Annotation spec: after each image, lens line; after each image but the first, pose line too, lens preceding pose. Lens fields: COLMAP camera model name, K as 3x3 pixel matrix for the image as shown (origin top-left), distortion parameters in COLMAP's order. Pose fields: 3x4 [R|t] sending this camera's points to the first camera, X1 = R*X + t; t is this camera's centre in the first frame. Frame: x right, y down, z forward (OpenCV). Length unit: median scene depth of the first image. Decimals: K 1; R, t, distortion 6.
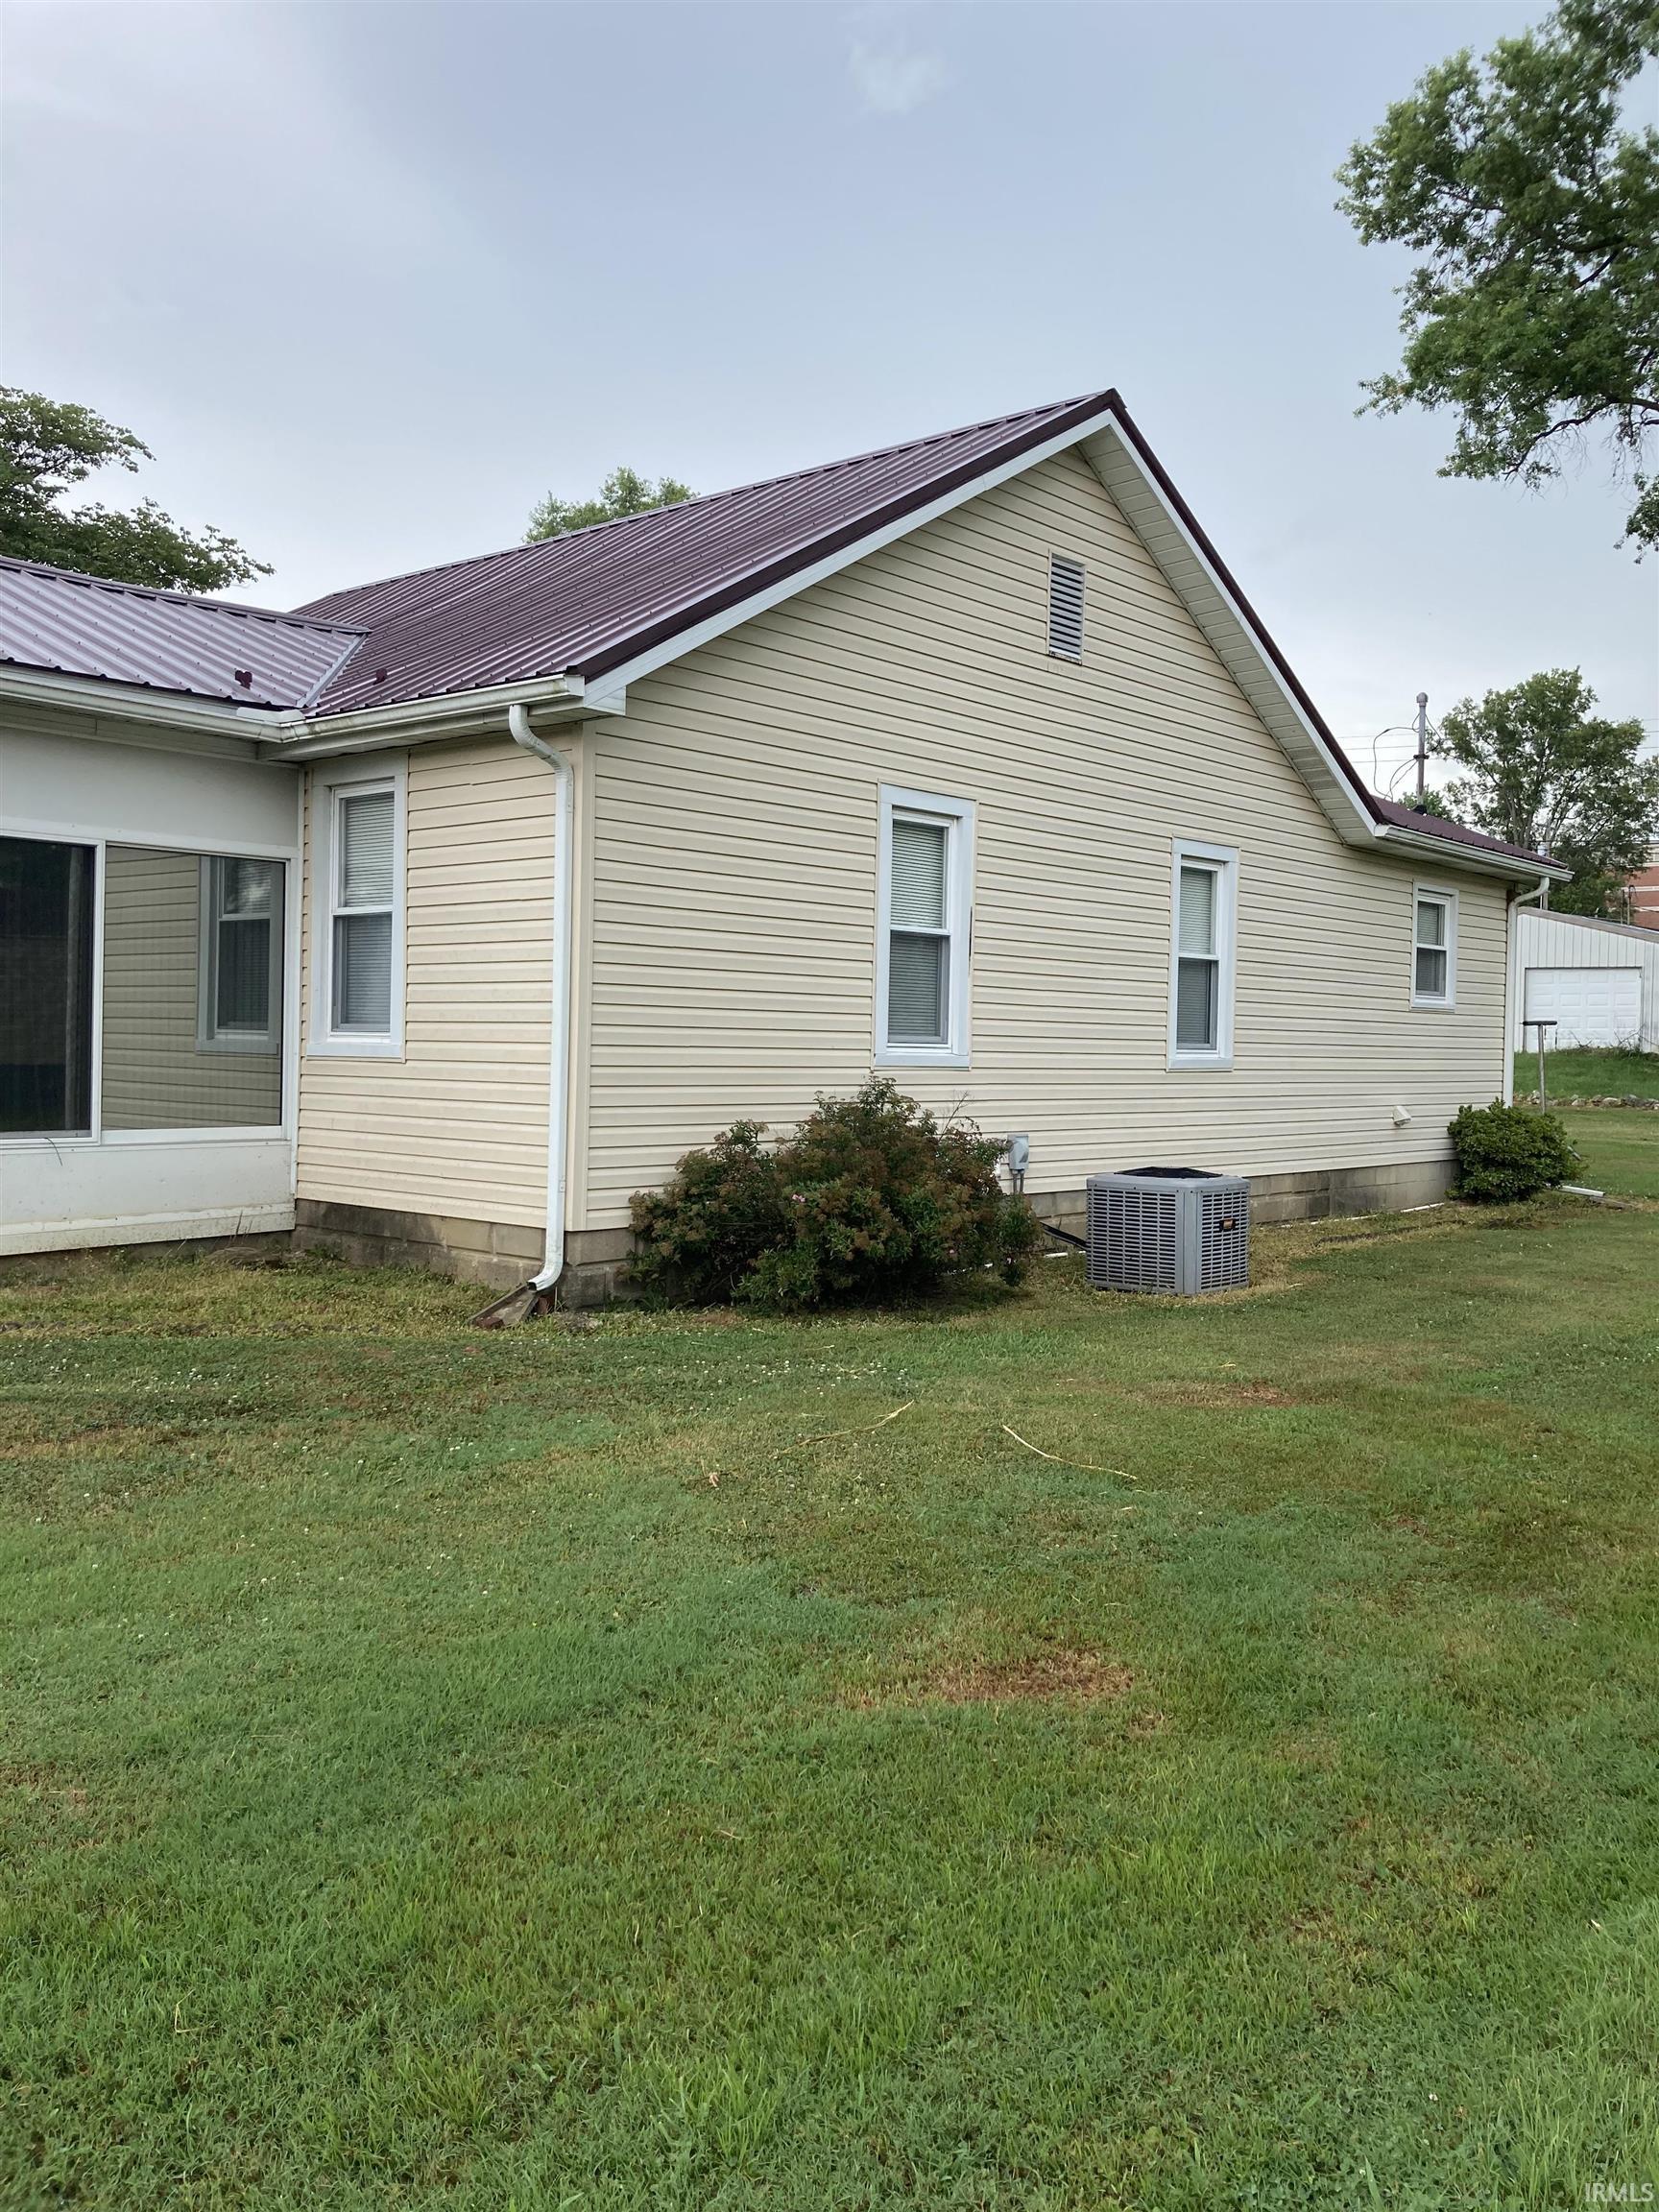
lens RADIAL K [[1762.6, 0, 829.5], [0, 1762.6, 1106.0], [0, 0, 1]] dist [0.010822, -0.034239]
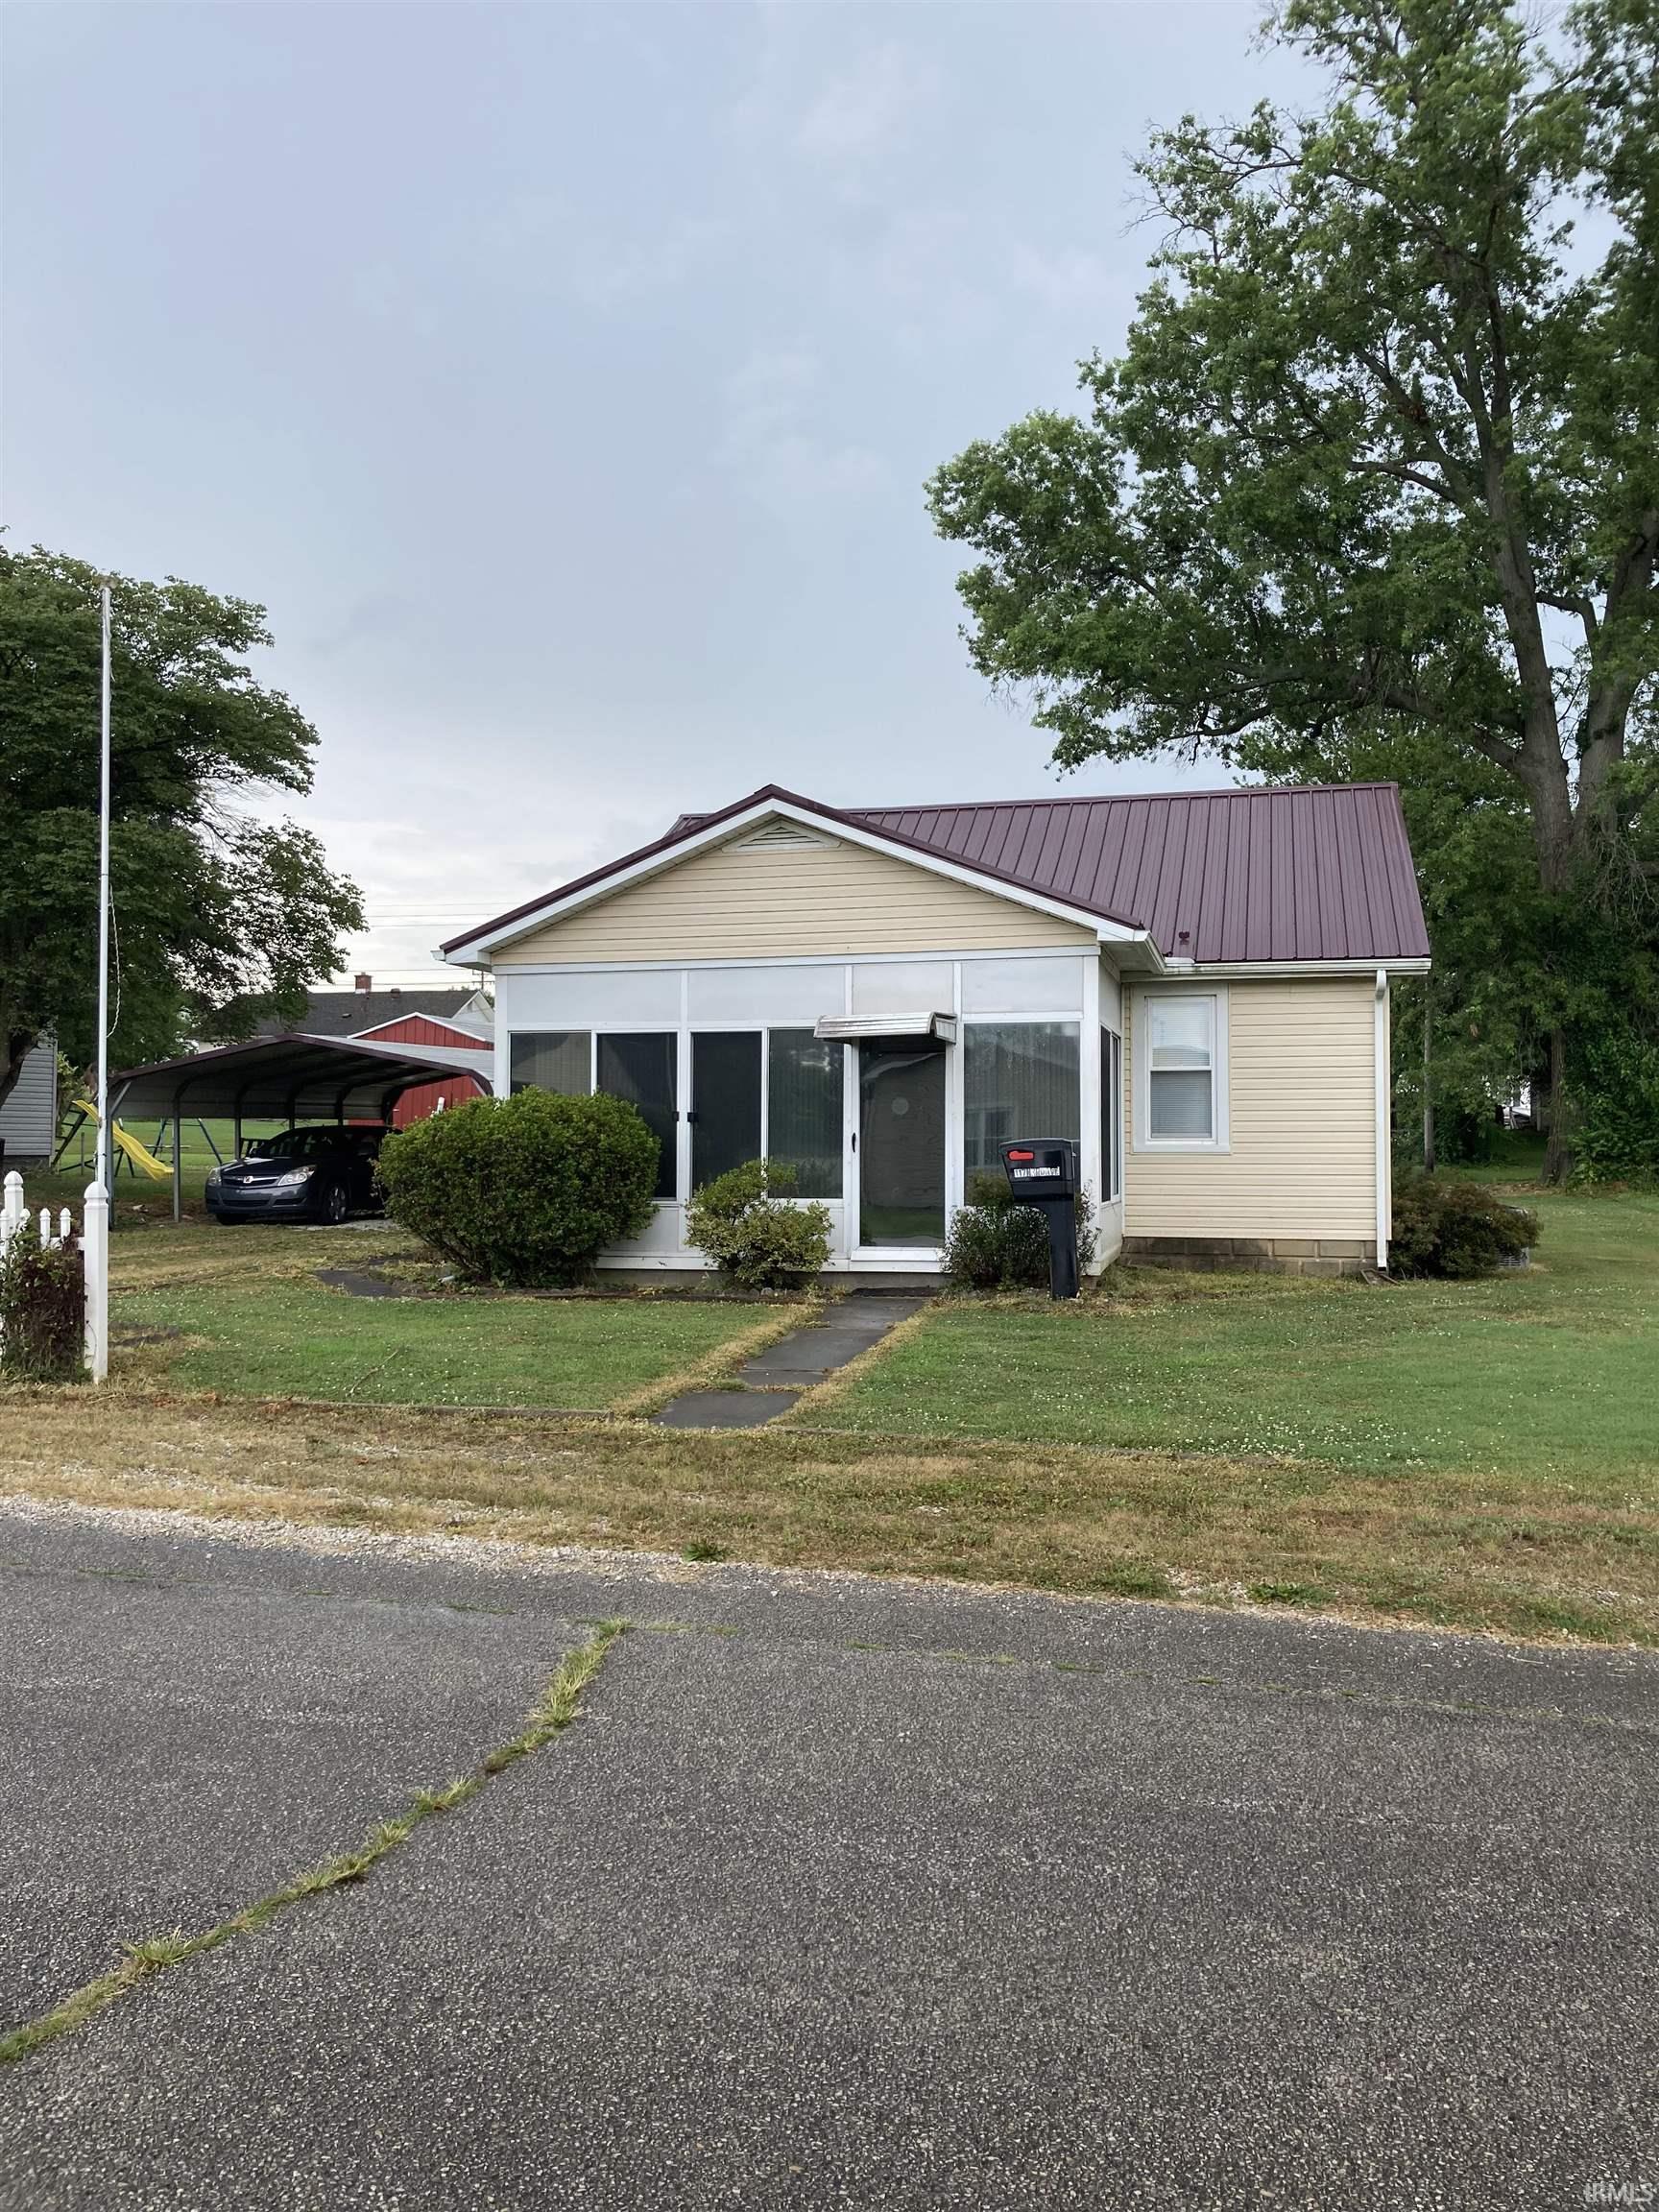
lens RADIAL K [[1762.6, 0, 829.5], [0, 1762.6, 1106.0], [0, 0, 1]] dist [0.010822, -0.034239]
pose [[0.877574, -0.001451, 0.479438, -0.413766], [0.027836, 0.998463, -0.047929, 0.000131], [-0.478632, 0.055407, 0.876266, -0.103970]]
